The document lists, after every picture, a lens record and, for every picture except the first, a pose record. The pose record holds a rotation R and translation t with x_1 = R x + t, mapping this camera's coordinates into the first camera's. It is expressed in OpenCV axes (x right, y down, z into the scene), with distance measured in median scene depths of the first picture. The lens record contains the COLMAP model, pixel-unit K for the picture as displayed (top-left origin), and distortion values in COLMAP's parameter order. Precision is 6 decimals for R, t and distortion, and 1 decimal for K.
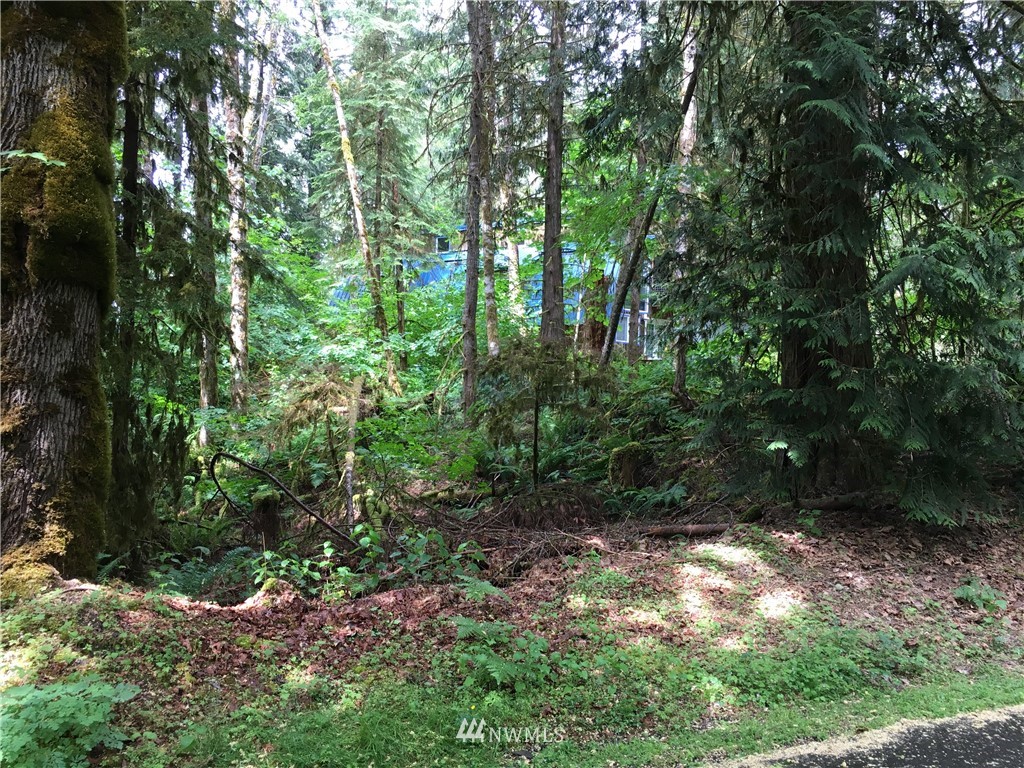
lens RADIAL K [[866.7, 0, 511.8], [0, 866.7, 382.9], [0, 0, 1]] dist [0.064491, -0.076687]
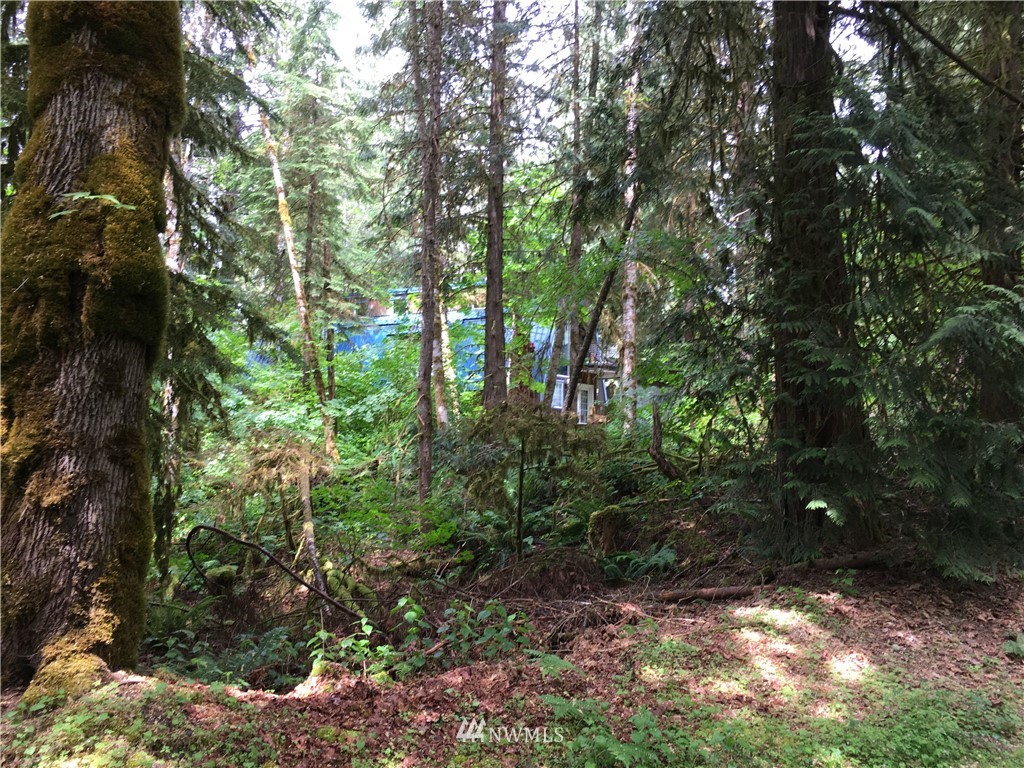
lens RADIAL K [[866.7, 0, 509.1], [0, 866.7, 382.4], [0, 0, 1]] dist [0.064491, -0.076687]
pose [[0.992890, -0.002626, 0.119009, -0.173894], [0.011774, 0.997021, -0.076230, 0.004912], [-0.118454, 0.077090, 0.989963, 0.045739]]
